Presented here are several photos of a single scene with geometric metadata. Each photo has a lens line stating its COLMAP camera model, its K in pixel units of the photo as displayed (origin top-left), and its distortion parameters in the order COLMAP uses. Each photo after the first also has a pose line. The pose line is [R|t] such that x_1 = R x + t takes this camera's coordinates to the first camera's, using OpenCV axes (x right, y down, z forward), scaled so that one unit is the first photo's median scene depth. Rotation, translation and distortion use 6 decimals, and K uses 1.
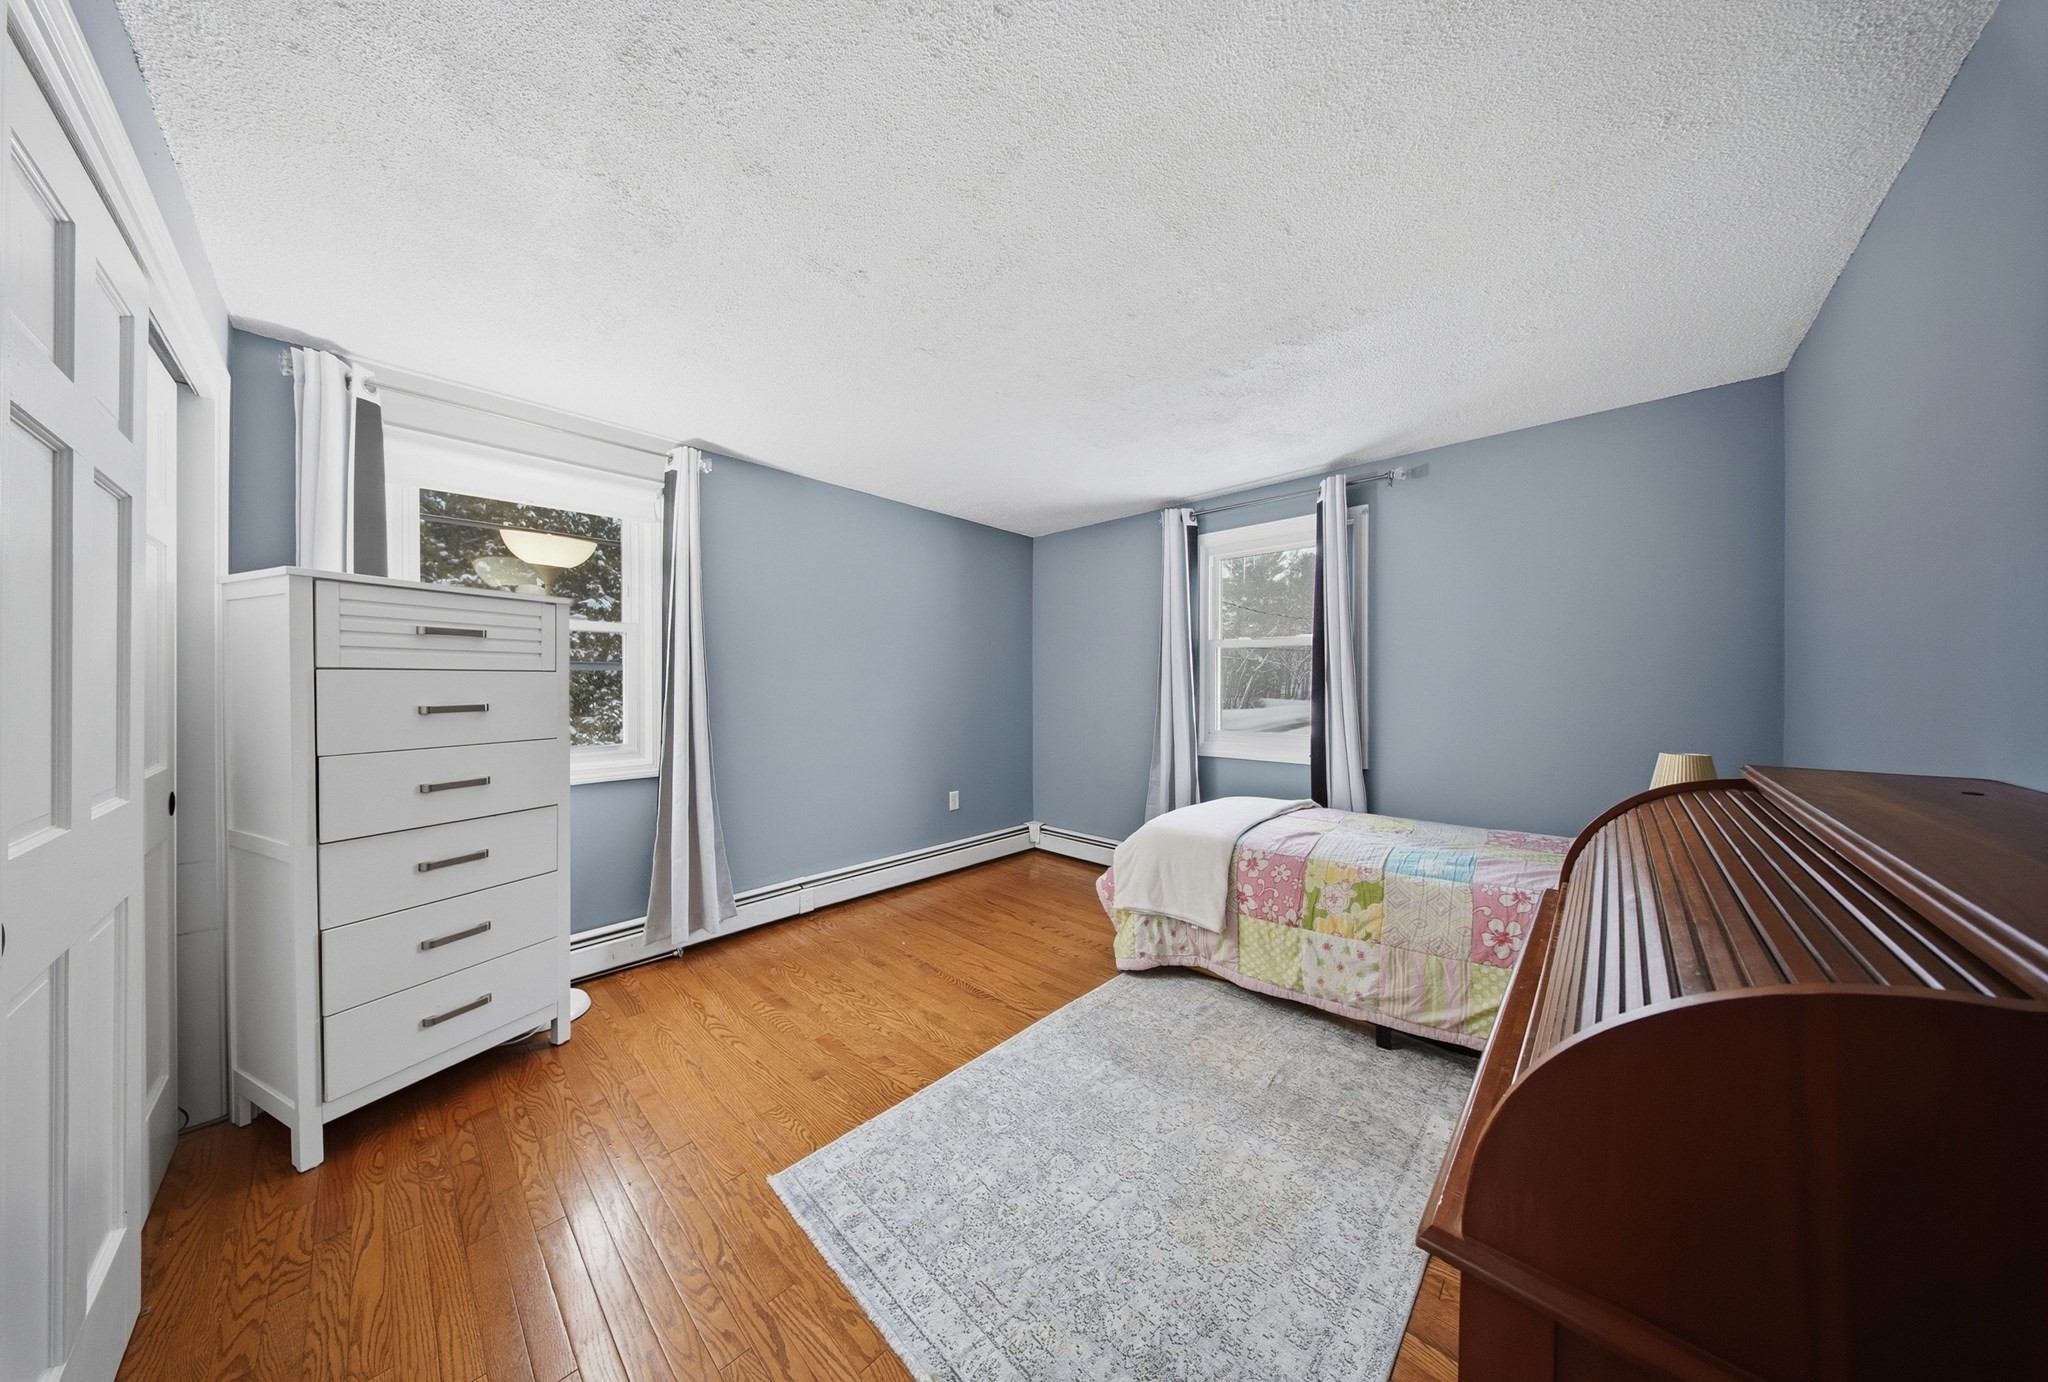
lens RADIAL K [[620.9, 0, 1024.0], [0, 620.9, 691.0], [0, 0, 1]] dist [0.000321, 0.000024]
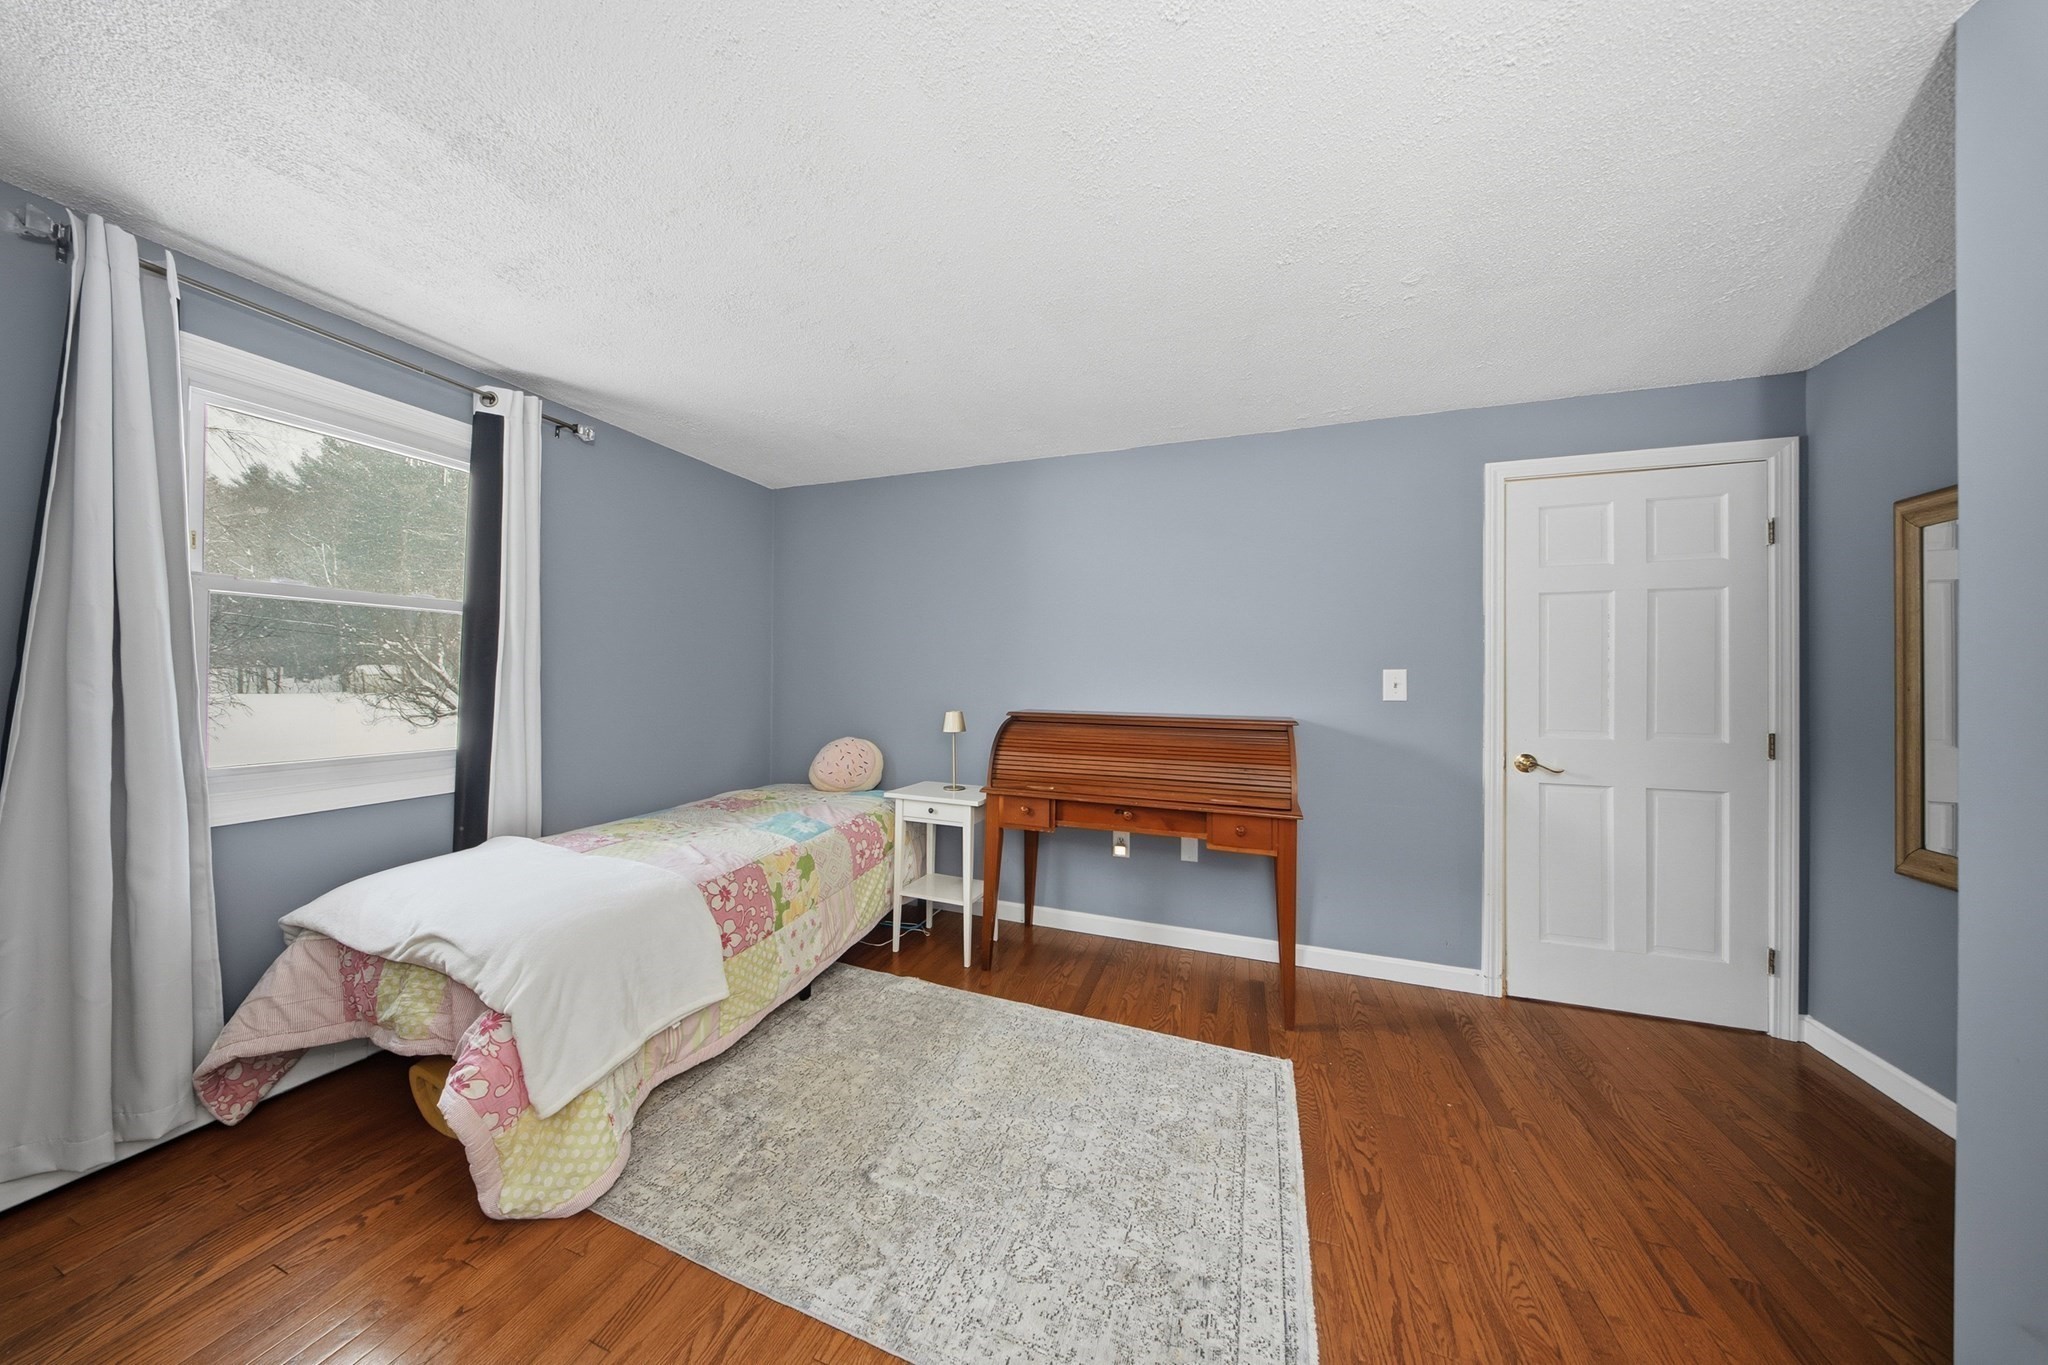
lens RADIAL K [[625.1, 0, 1012.8], [0, 625.1, 675.4], [0, 0, 1]] dist [-0.000334, -0.000068]
pose [[-0.380263, -0.002706, 0.924874, -0.597427], [0.003831, 0.999983, 0.004501, -0.013561], [-0.924870, 0.005255, -0.380246, 1.068114]]
